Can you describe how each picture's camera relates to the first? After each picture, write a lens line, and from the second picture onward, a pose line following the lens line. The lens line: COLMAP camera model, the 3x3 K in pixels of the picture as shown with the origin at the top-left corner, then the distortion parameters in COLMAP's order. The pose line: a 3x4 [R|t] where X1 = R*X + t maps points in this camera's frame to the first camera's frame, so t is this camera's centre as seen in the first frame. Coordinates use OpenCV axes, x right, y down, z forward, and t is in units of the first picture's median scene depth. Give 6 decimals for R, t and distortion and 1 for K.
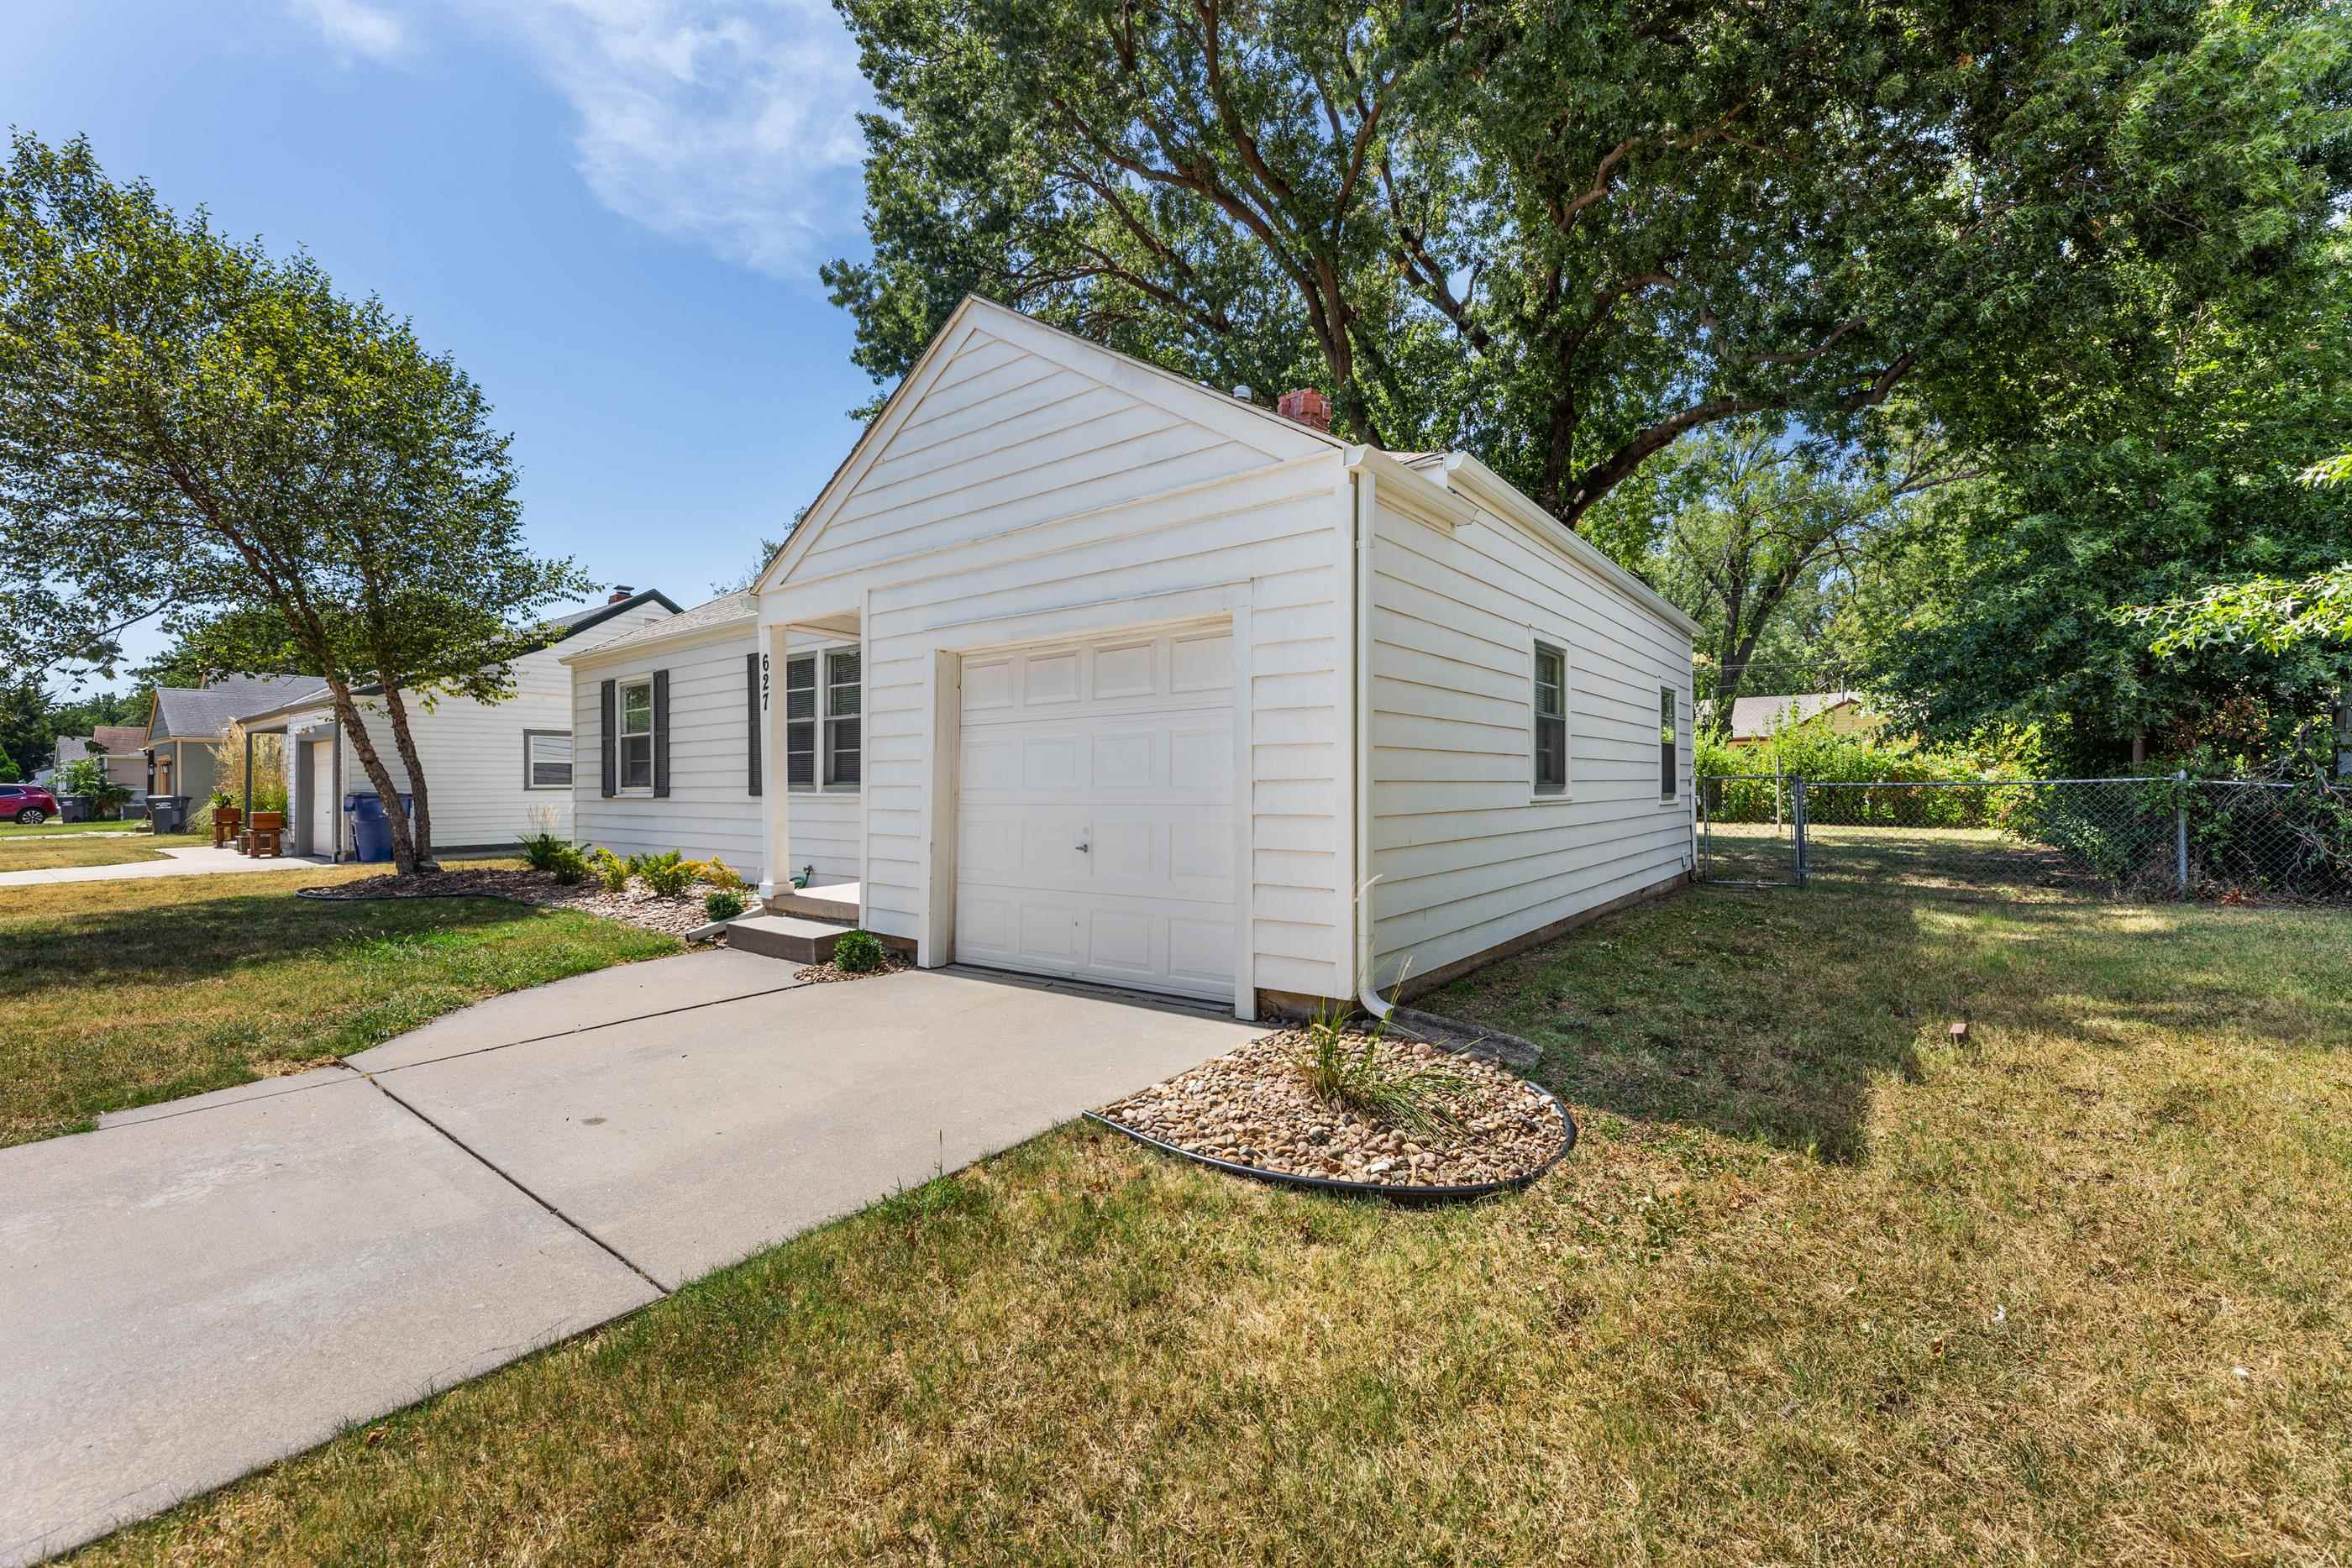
lens RADIAL K [[947.7, 0, 1162.4], [0, 947.7, 793.4], [0, 0, 1]] dist [-0.003940, 0.000508]
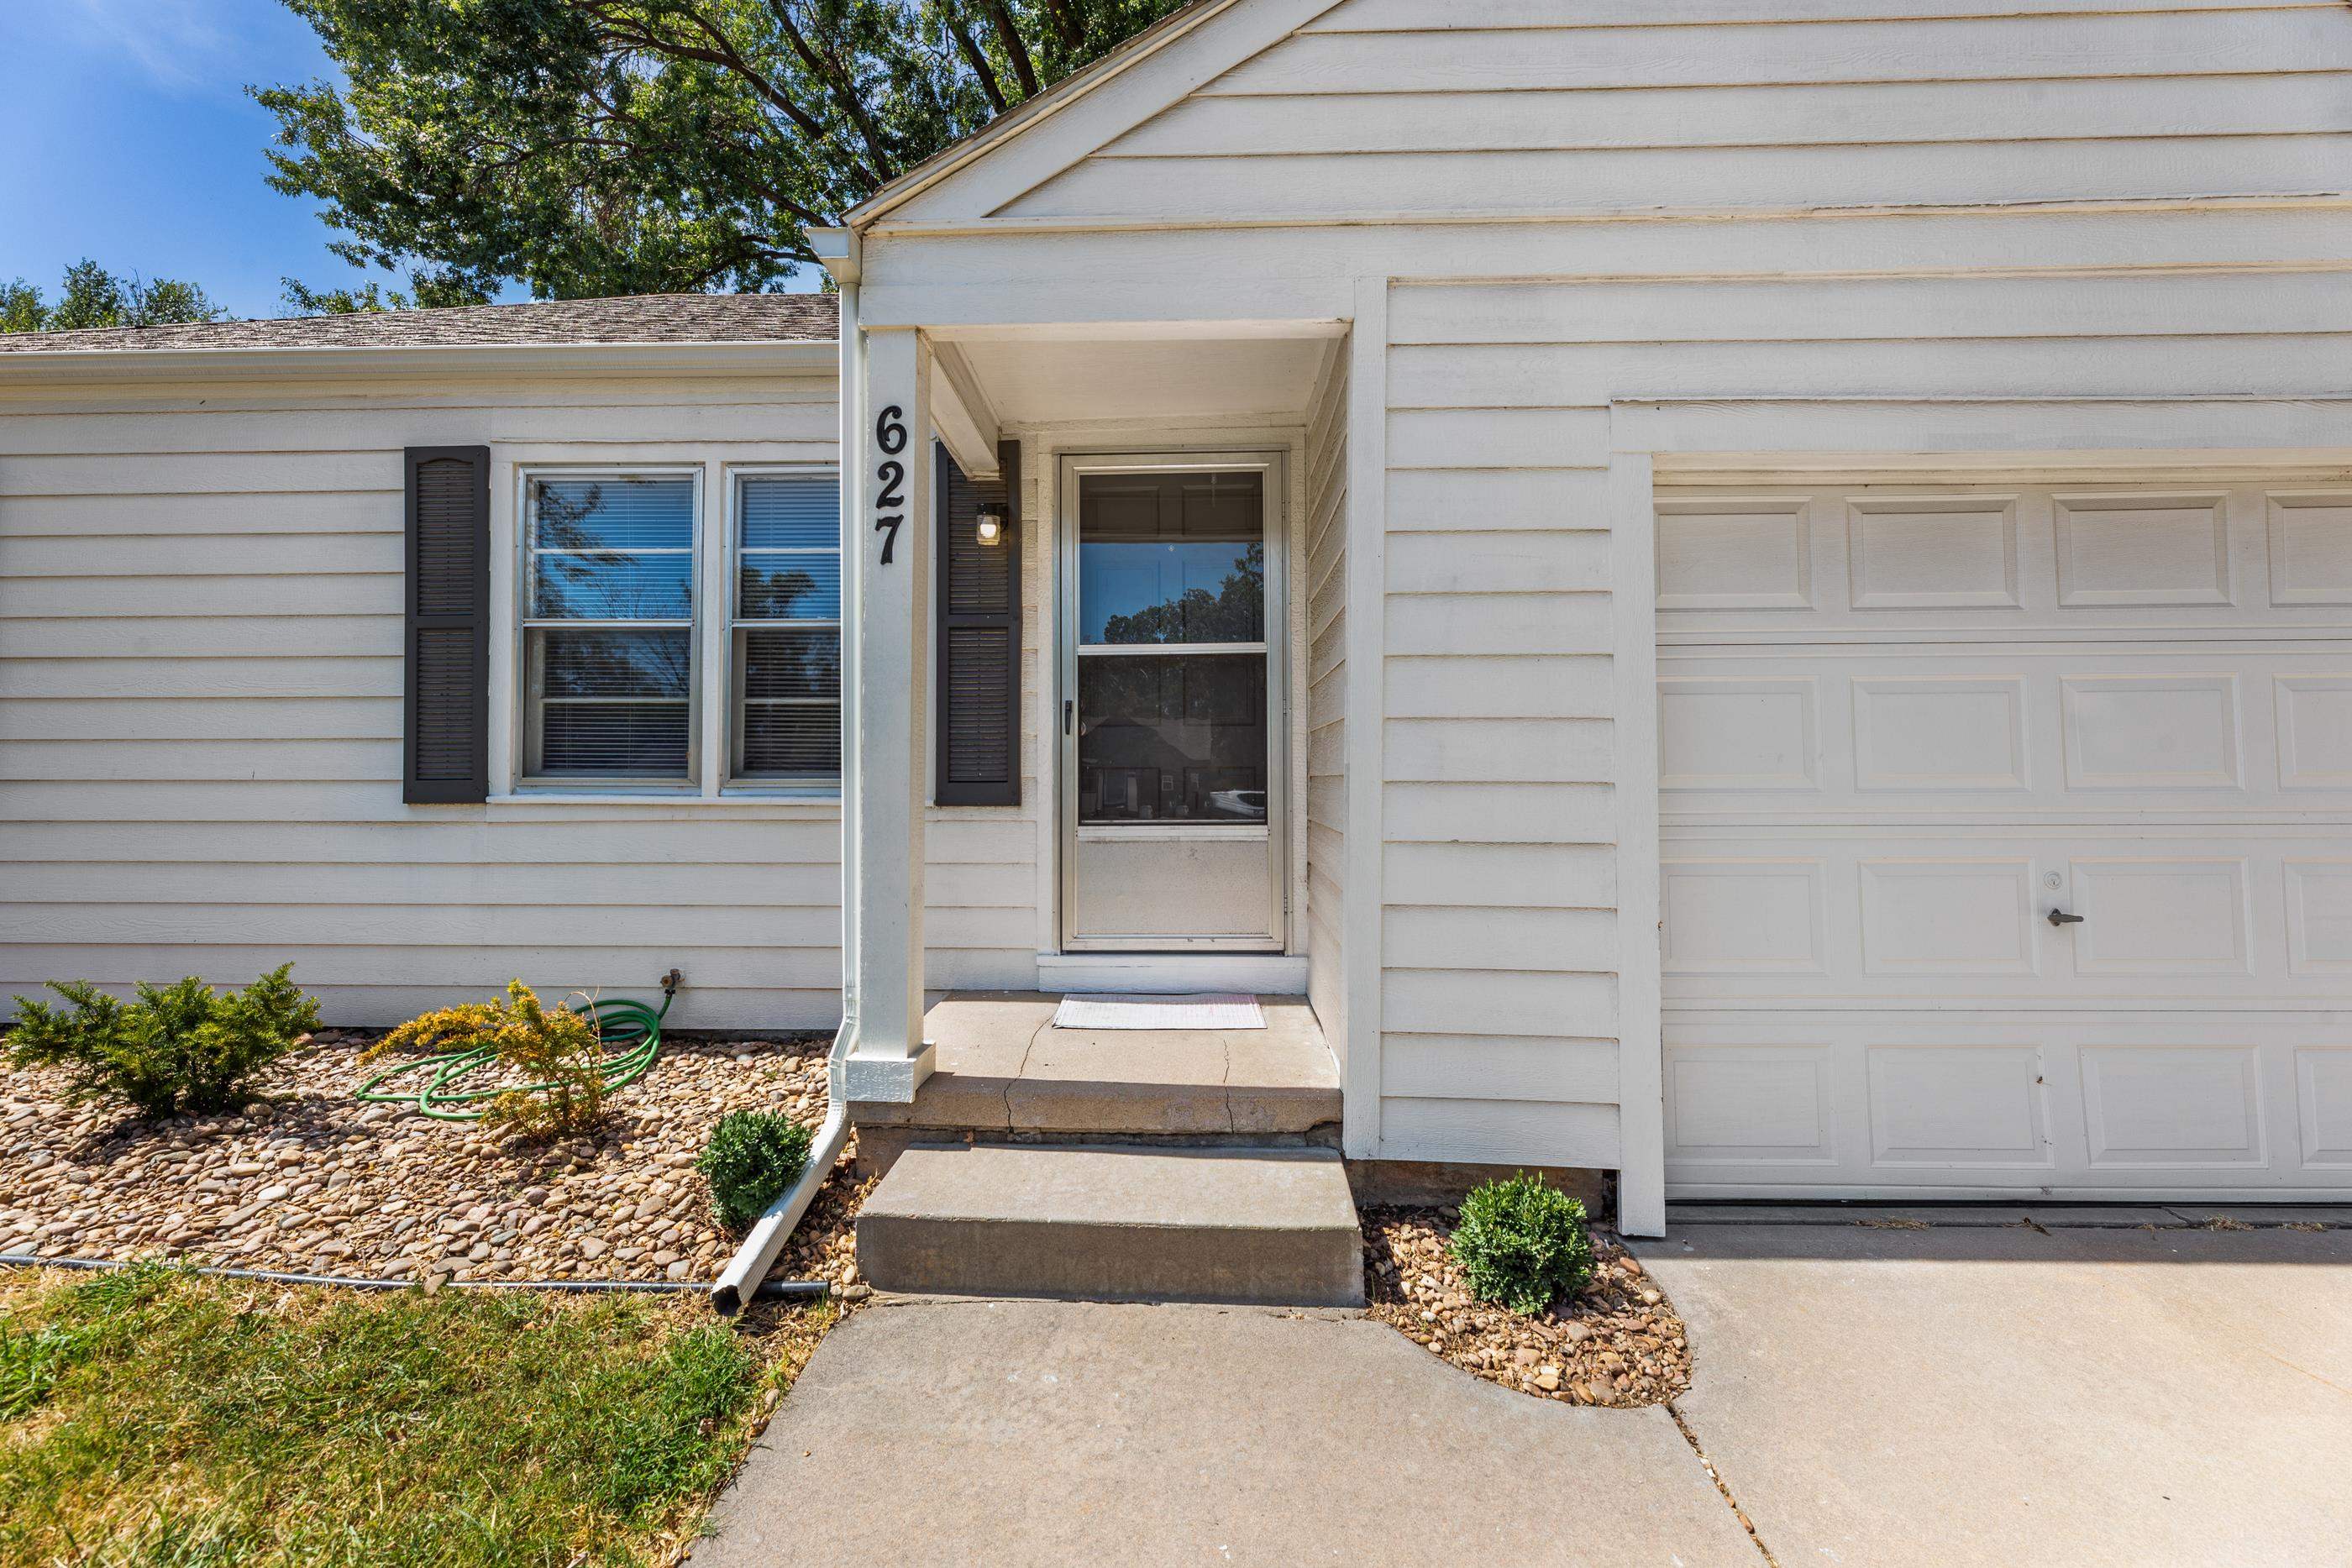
lens RADIAL K [[947.7, 0, 1184.5], [0, 947.7, 772.5], [0, 0, 1]] dist [-0.003940, 0.000508]
pose [[0.812561, 0.009330, 0.582801, -0.639744], [0.000517, 0.999860, -0.016728, -0.006149], [-0.582876, 0.013894, 0.812443, 0.779677]]
